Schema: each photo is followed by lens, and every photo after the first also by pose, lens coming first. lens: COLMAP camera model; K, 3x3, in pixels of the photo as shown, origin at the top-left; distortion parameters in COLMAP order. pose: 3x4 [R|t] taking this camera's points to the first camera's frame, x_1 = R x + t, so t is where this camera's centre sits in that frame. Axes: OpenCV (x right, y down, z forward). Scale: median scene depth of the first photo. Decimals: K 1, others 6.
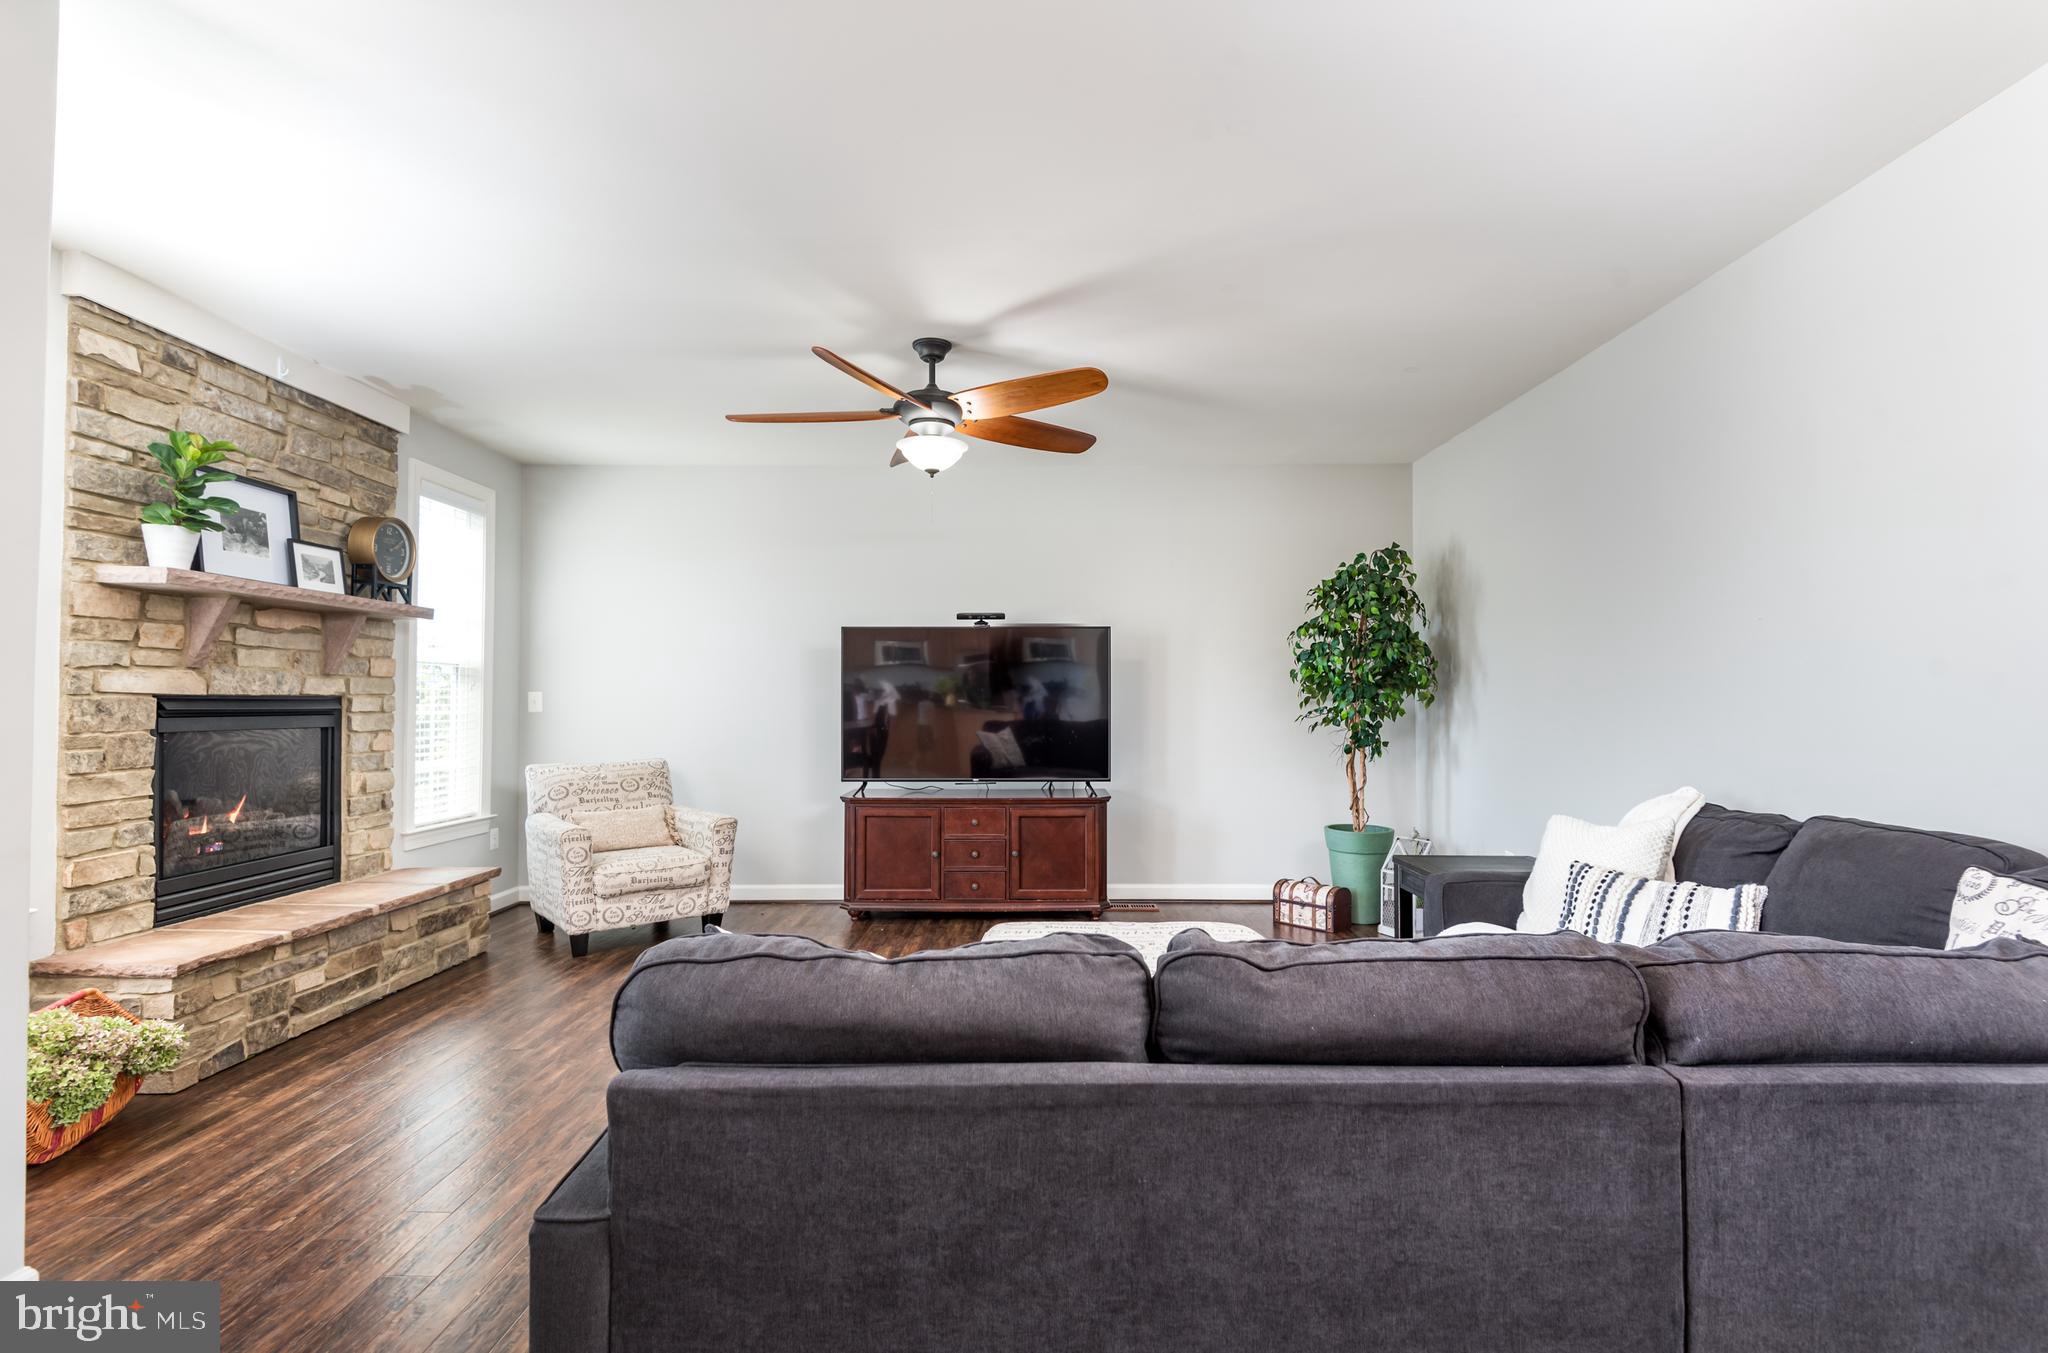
lens RADIAL K [[1019.2, 0, 1024.0], [0, 1019.2, 676.5], [0, 0, 1]] dist [0.000327, -0.000243]
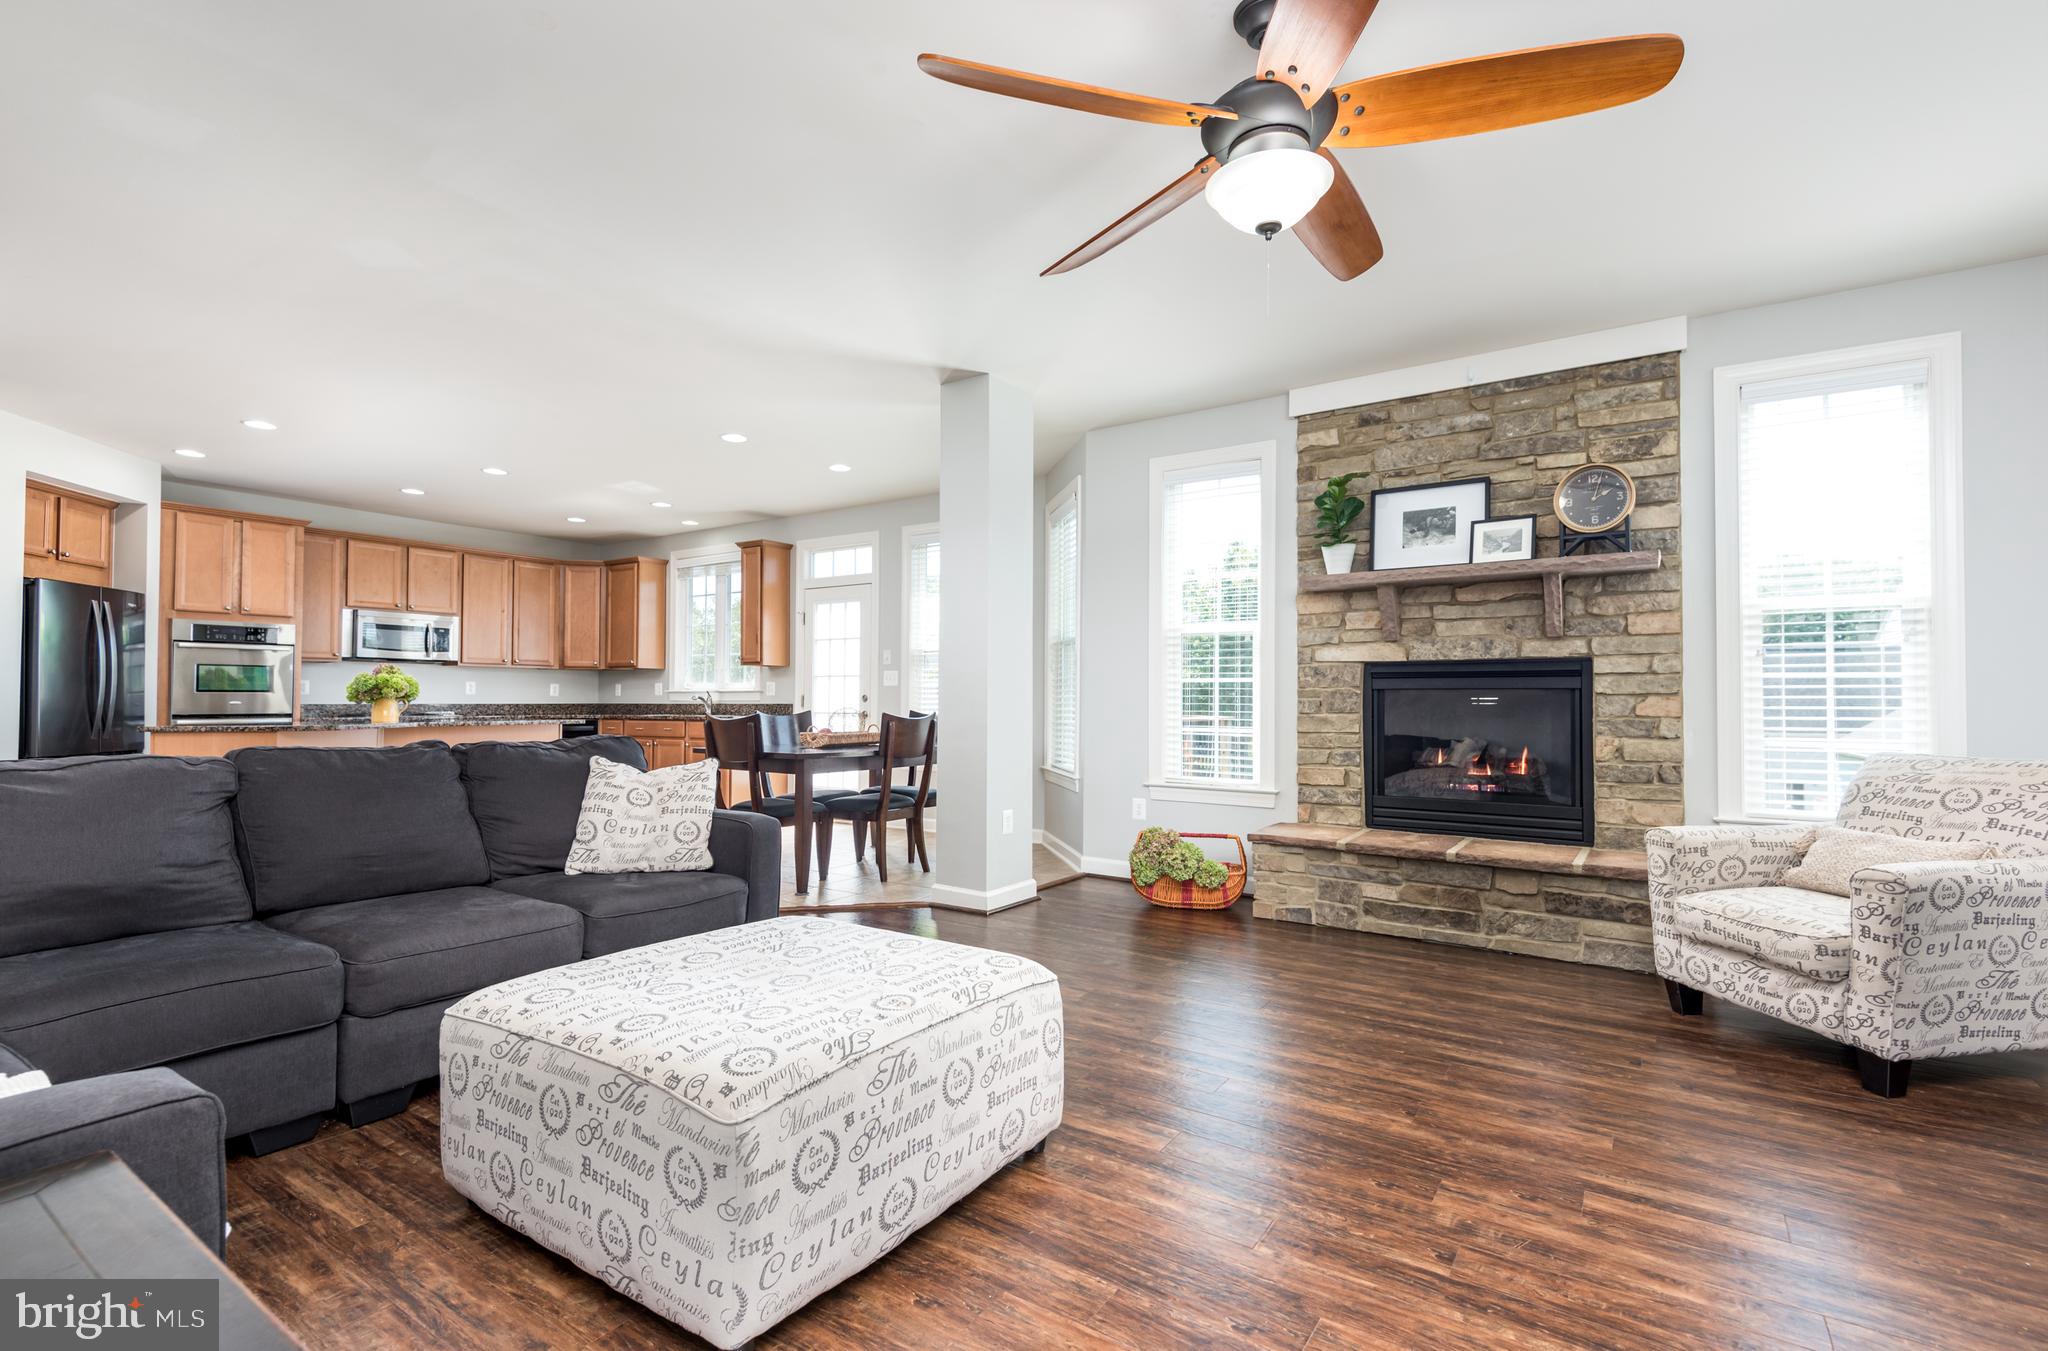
lens RADIAL K [[917.5, 0, 1024.0], [0, 917.5, 675.5], [0, 0, 1]] dist [0.040209, -0.031577]
pose [[-0.557001, -0.022640, -0.830203, 0.418097], [0.016987, 0.999109, -0.038643, 0.069103], [0.830338, -0.035626, -0.556120, 1.167783]]
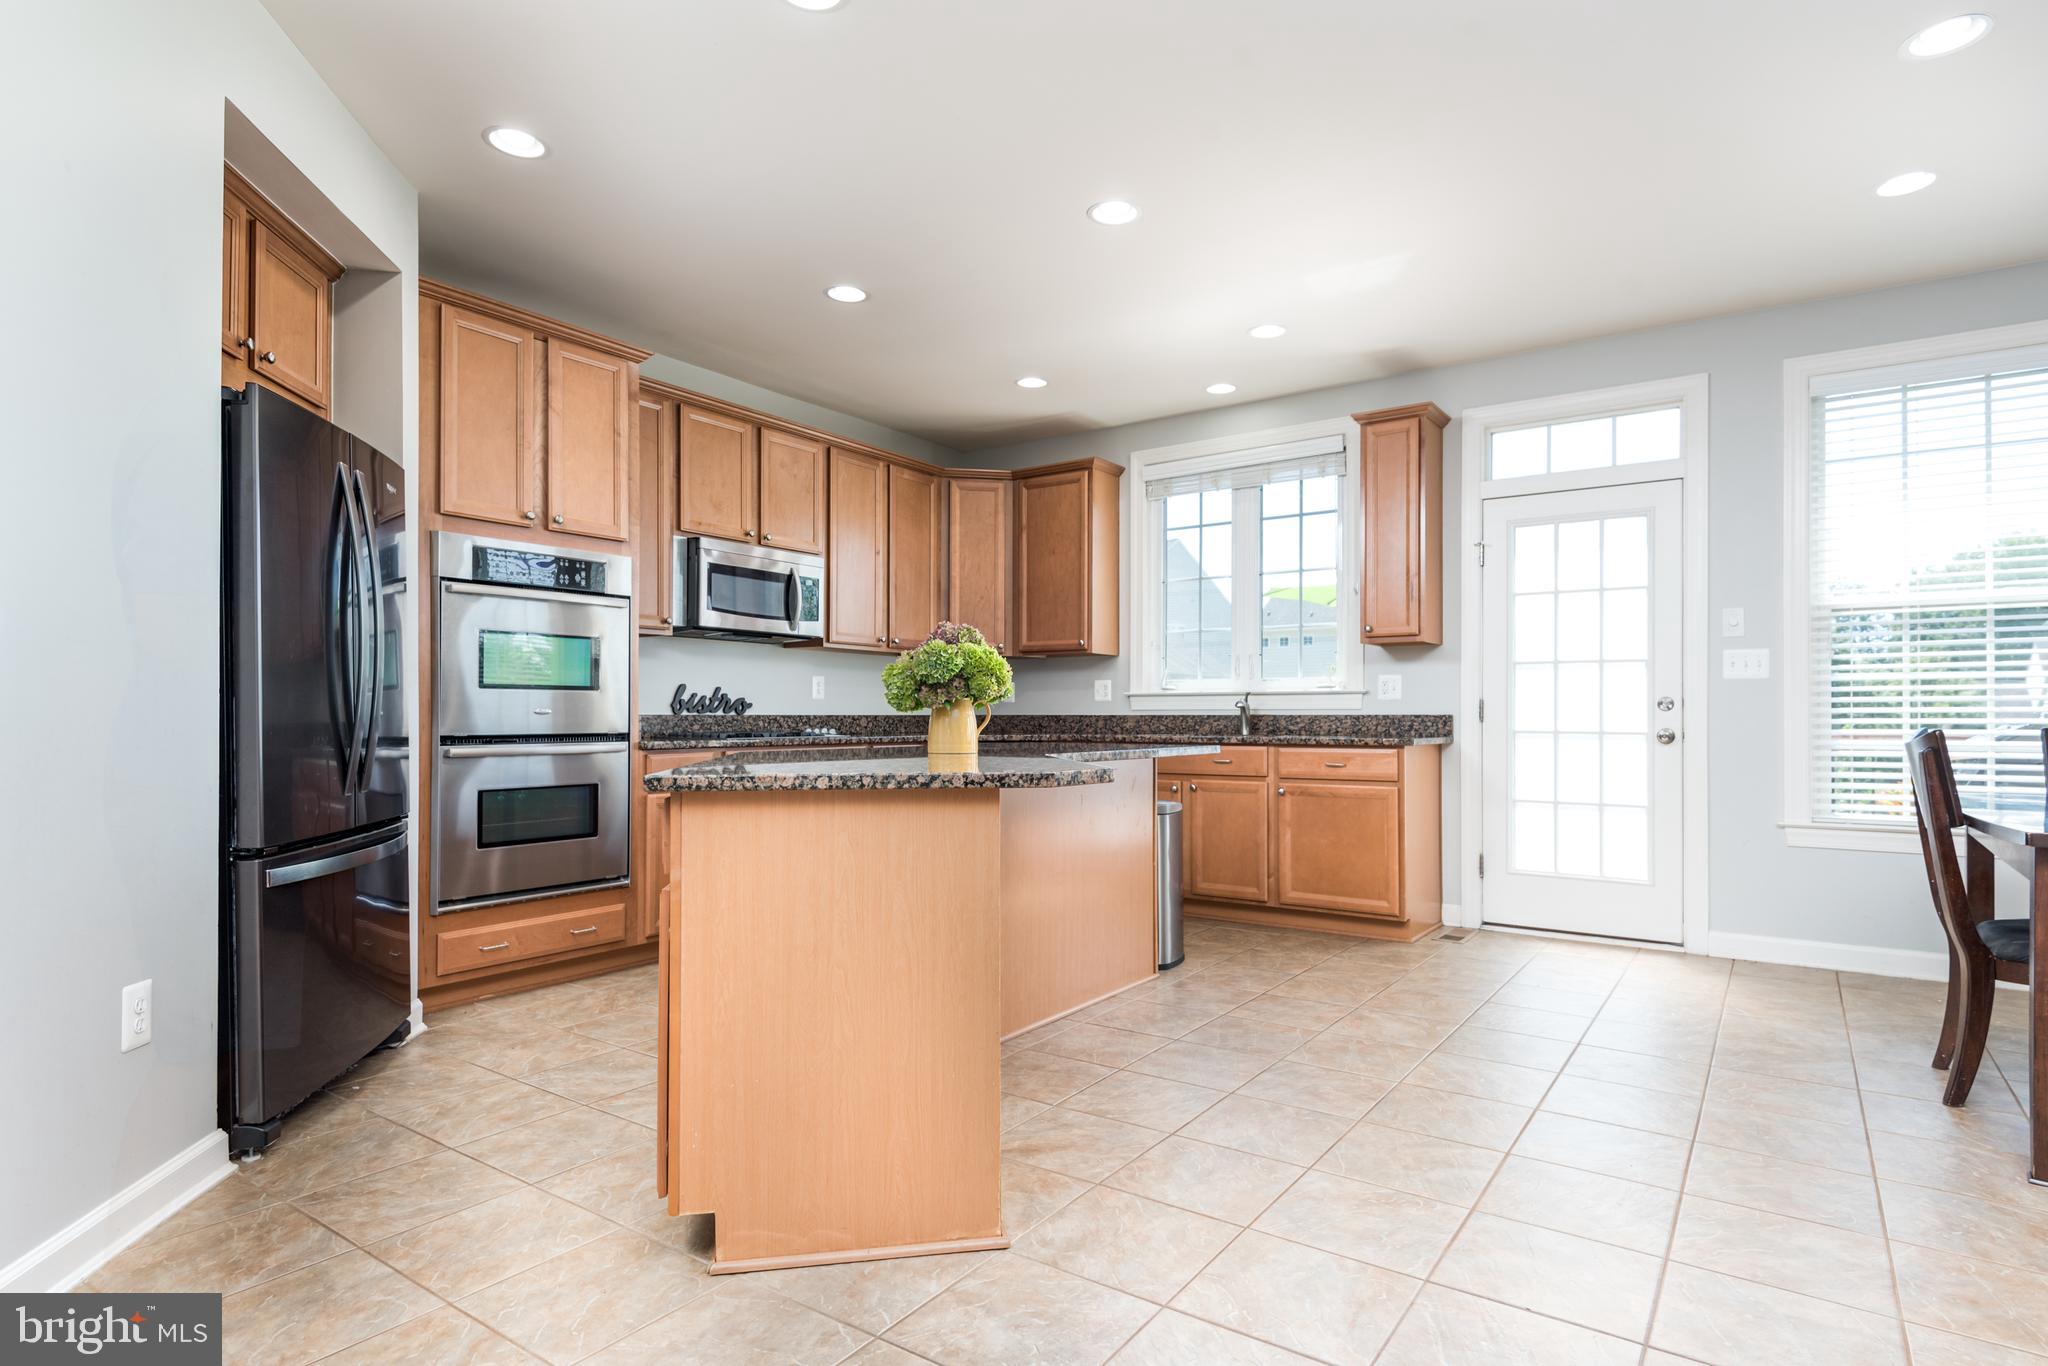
lens RADIAL K [[1074.1, 0, 1036.9], [0, 1074.1, 697.4], [0, 0, 1]] dist [0.024752, -0.000589]
pose [[-0.569930, -0.014188, -0.821571, 0.415125], [0.017625, 0.999410, -0.029486, 0.068378], [0.821504, -0.031285, -0.569343, 1.112687]]
